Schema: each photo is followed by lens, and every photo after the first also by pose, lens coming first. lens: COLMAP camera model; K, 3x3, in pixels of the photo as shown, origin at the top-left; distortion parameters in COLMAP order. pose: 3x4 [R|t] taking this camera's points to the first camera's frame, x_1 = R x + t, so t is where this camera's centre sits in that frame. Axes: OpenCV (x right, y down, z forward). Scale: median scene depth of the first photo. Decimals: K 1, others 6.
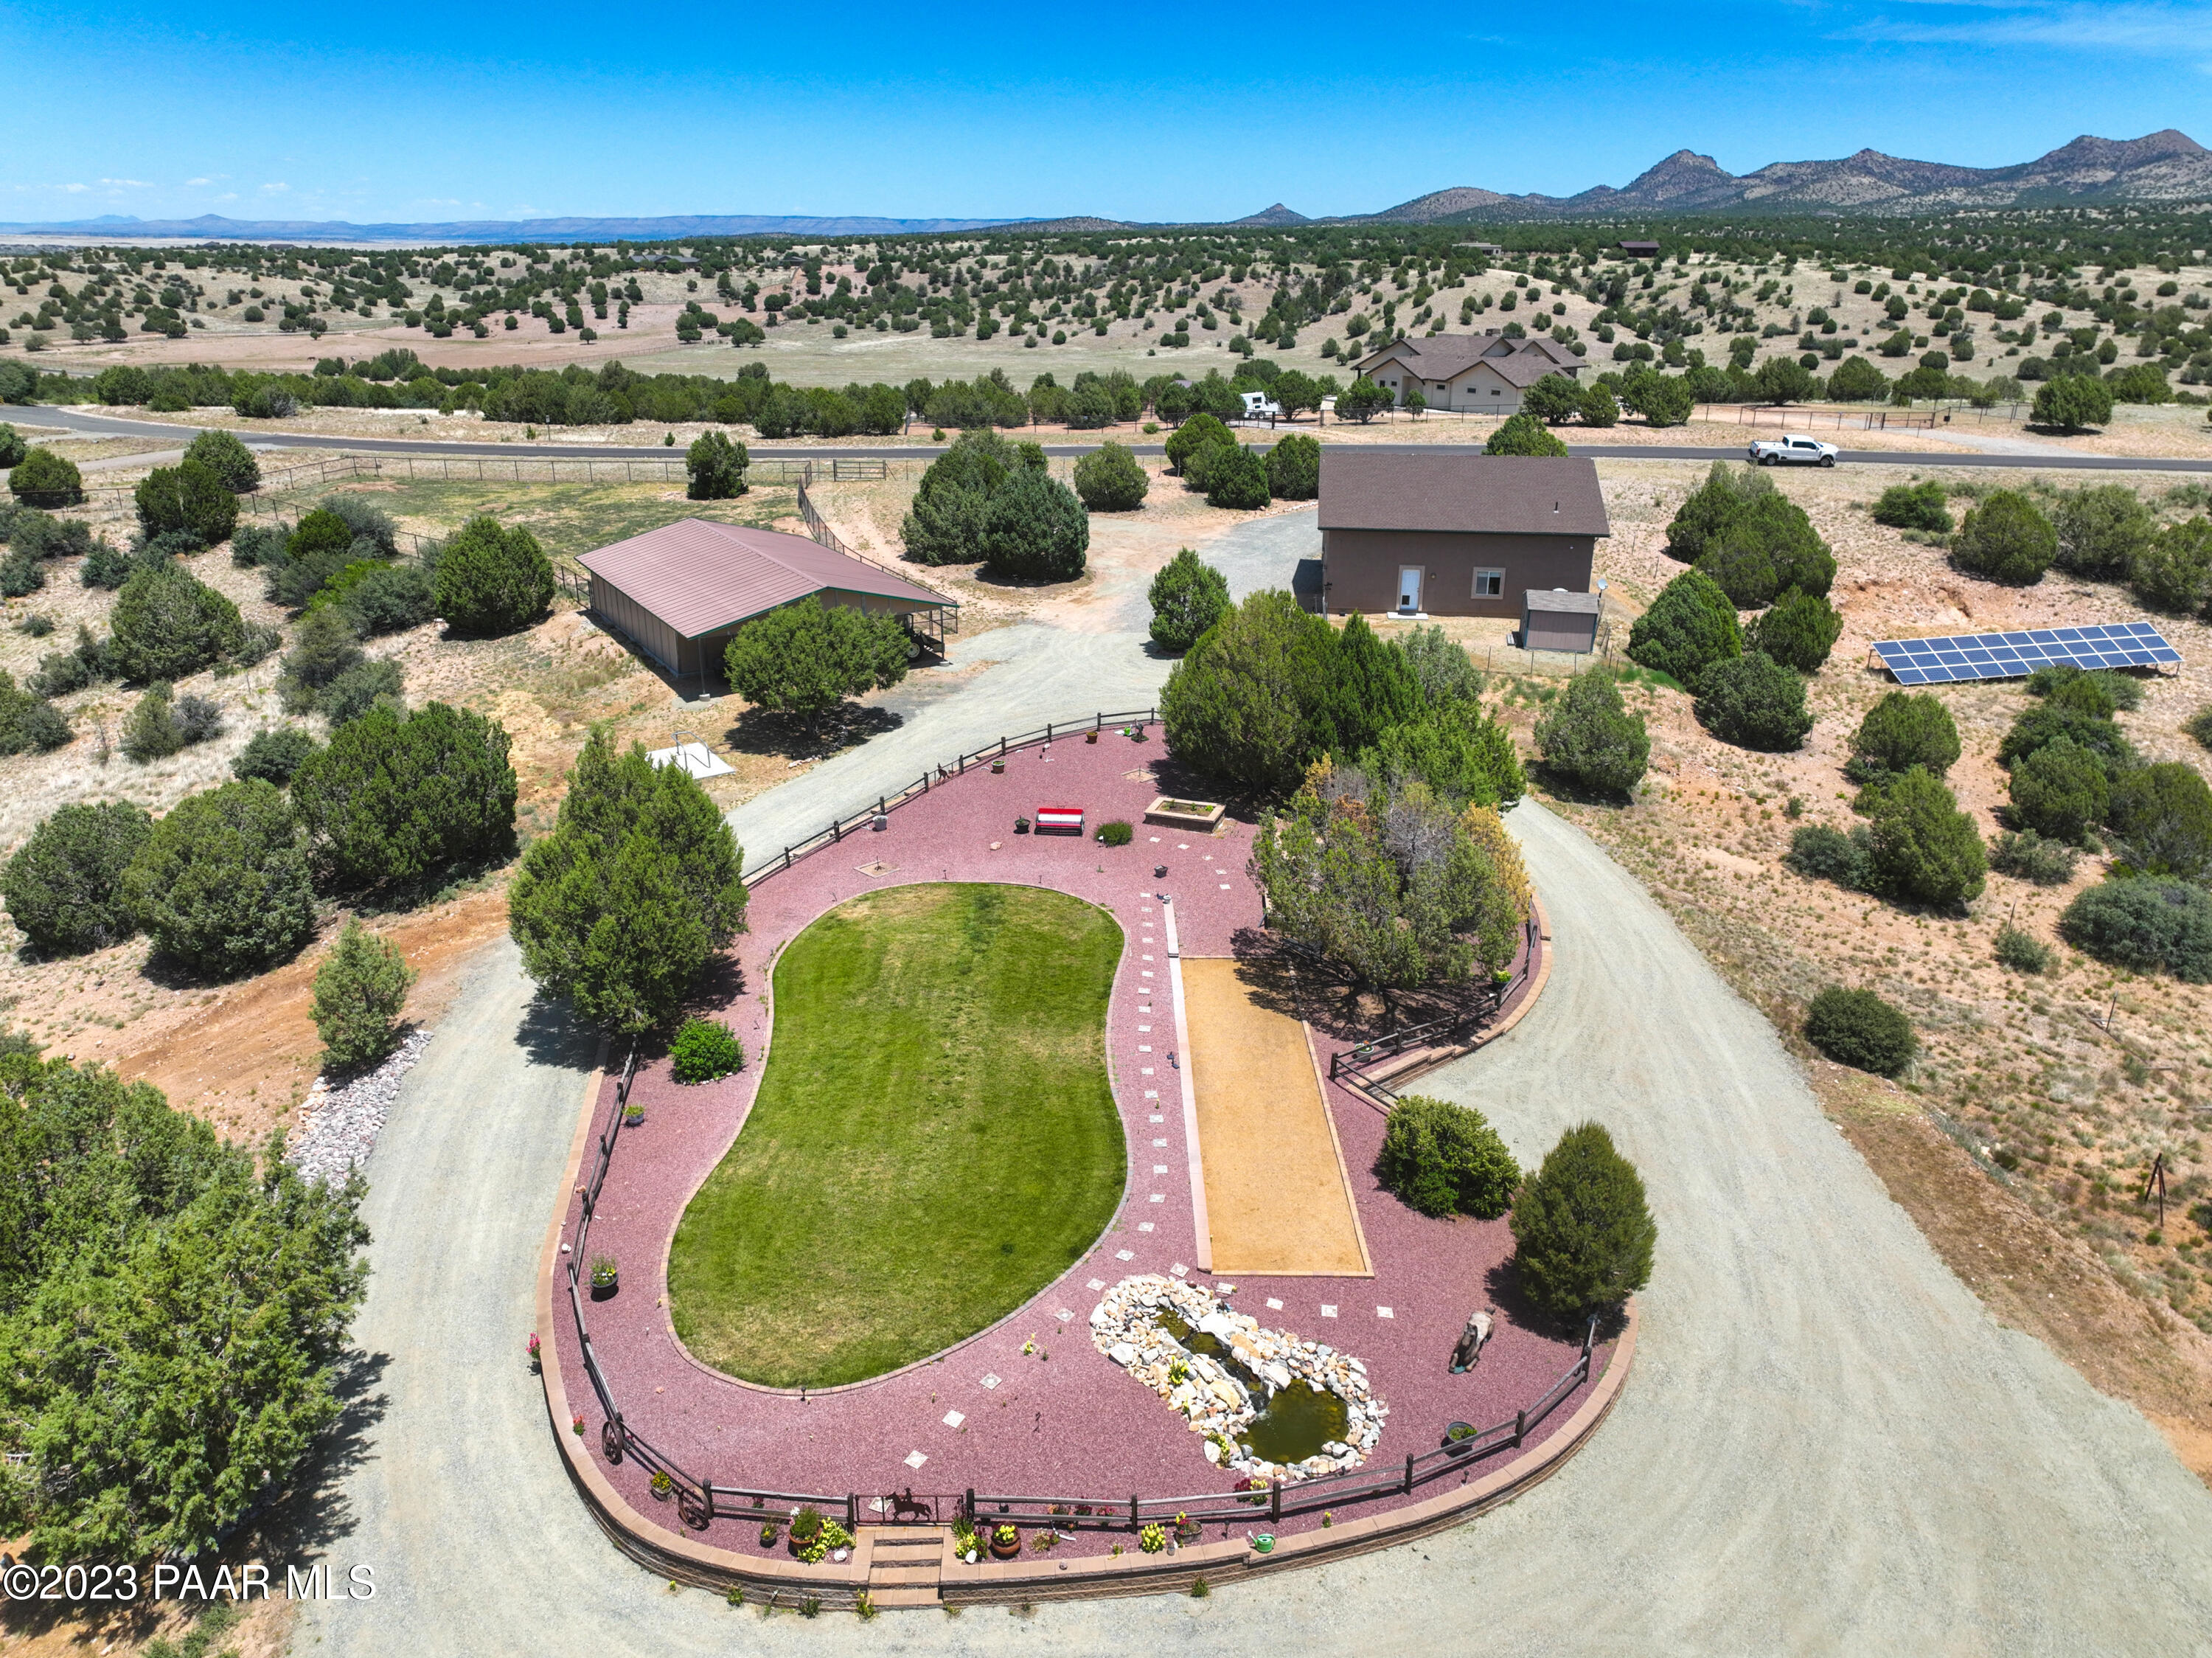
lens RADIAL K [[1556.5, 0, 1108.7], [0, 1556.5, 832.4], [0, 0, 1]] dist [-0.005203, 0.021869]
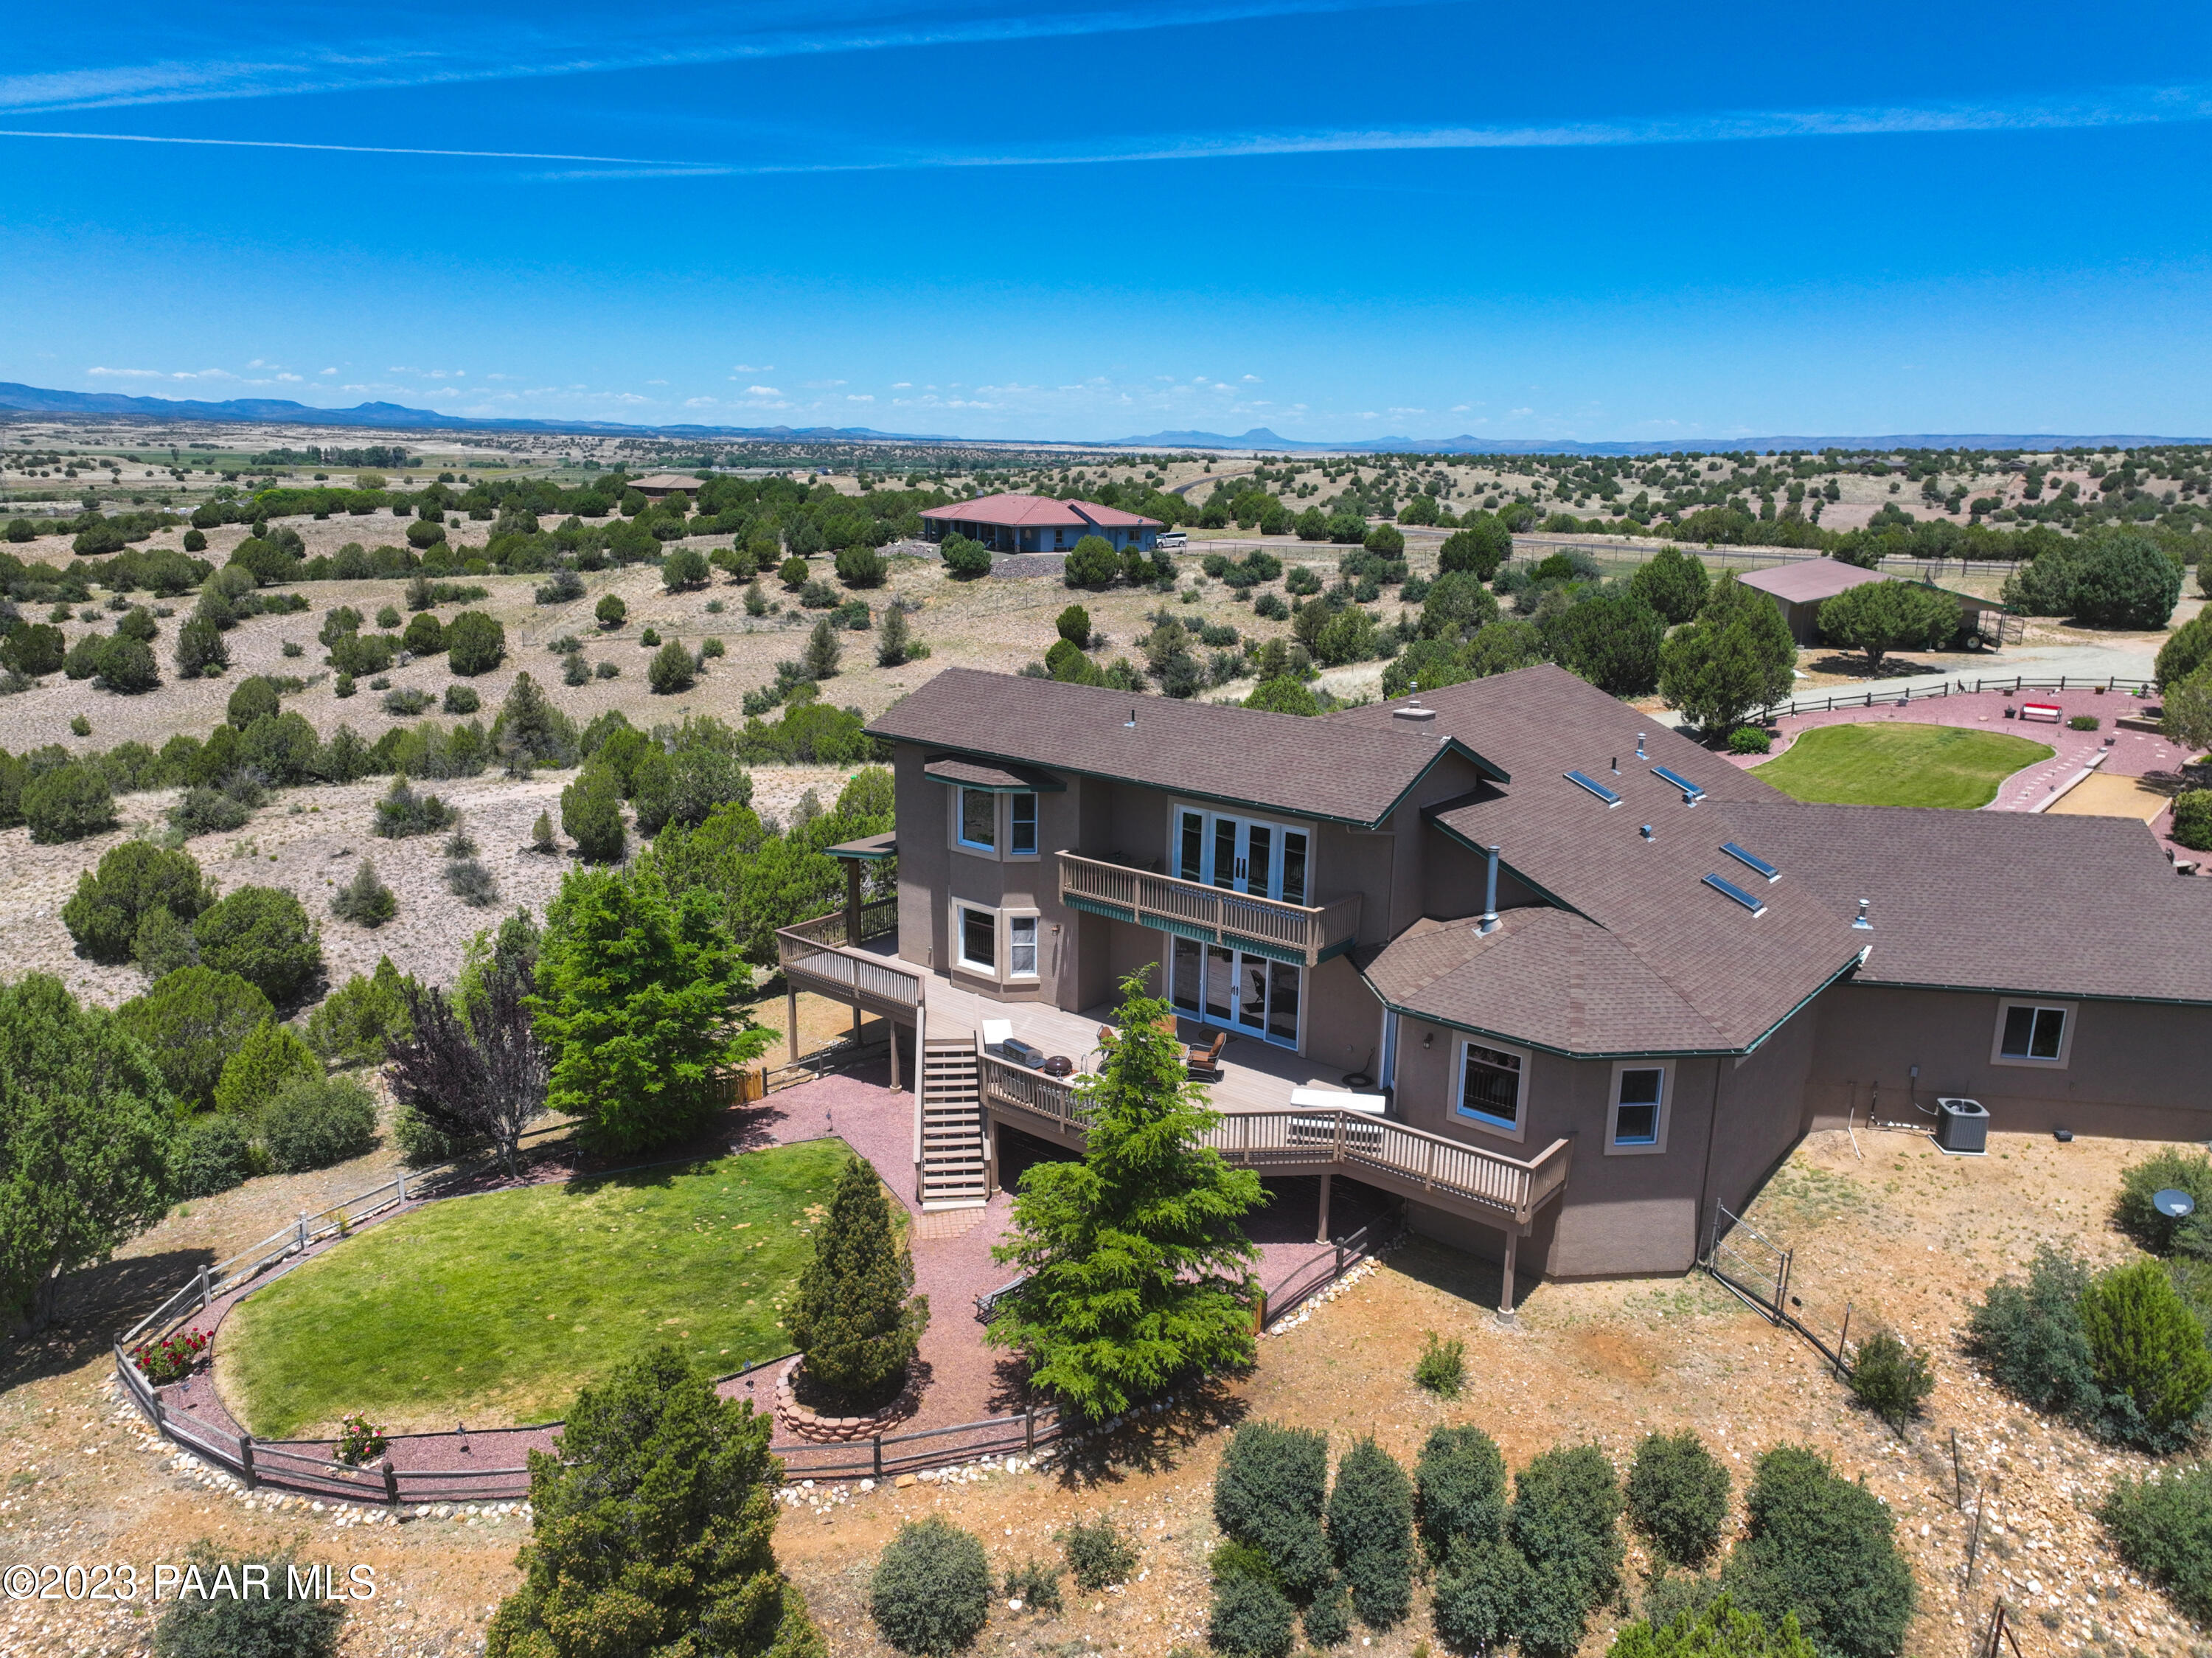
lens RADIAL K [[1556.5, 0, 1102.2], [0, 1556.5, 831.7], [0, 0, 1]] dist [-0.005203, 0.021869]
pose [[0.756121, 0.162796, -0.633860, 0.019835], [-0.242478, 0.969320, -0.040295, 0.030036], [0.607853, 0.184165, 0.772398, -0.049032]]
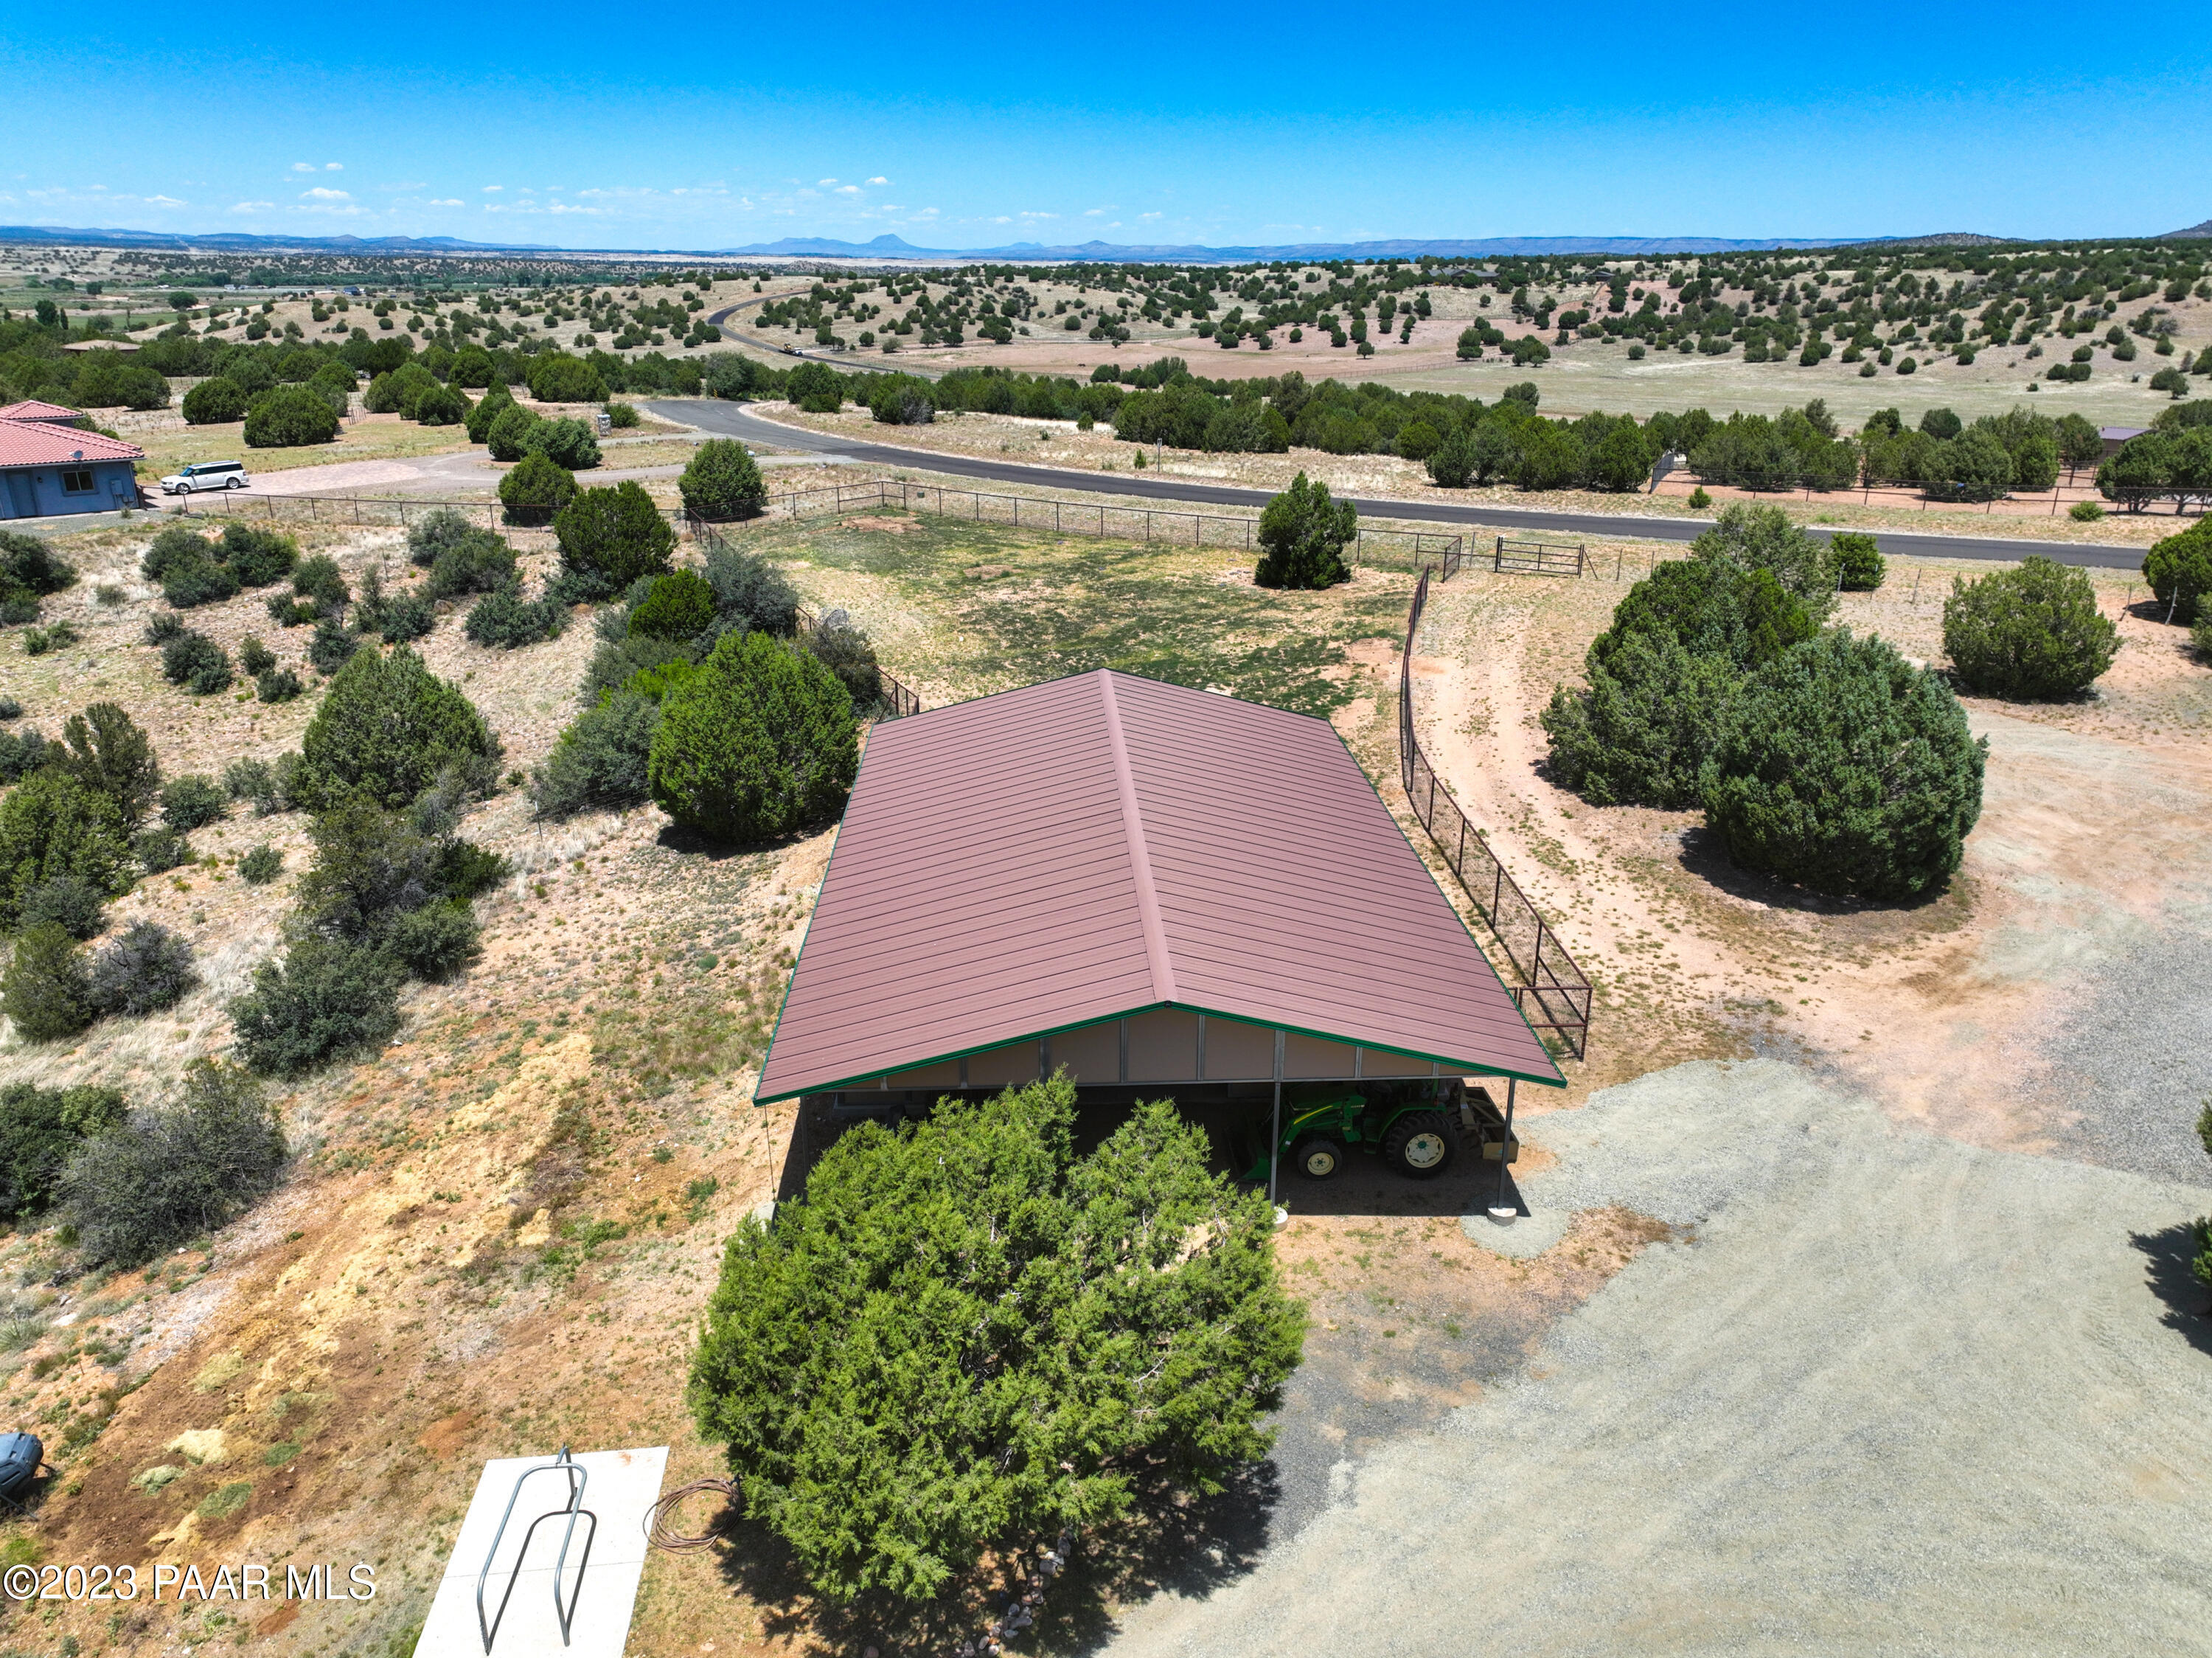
lens RADIAL K [[1556.5, 0, 1116.2], [0, 1556.5, 834.1], [0, 0, 1]] dist [-0.005203, 0.021869]
pose [[0.886785, 0.160196, -0.433532, -0.004785], [-0.165175, 0.985910, 0.026445, -0.020619], [0.431660, 0.048158, 0.900750, 0.069696]]
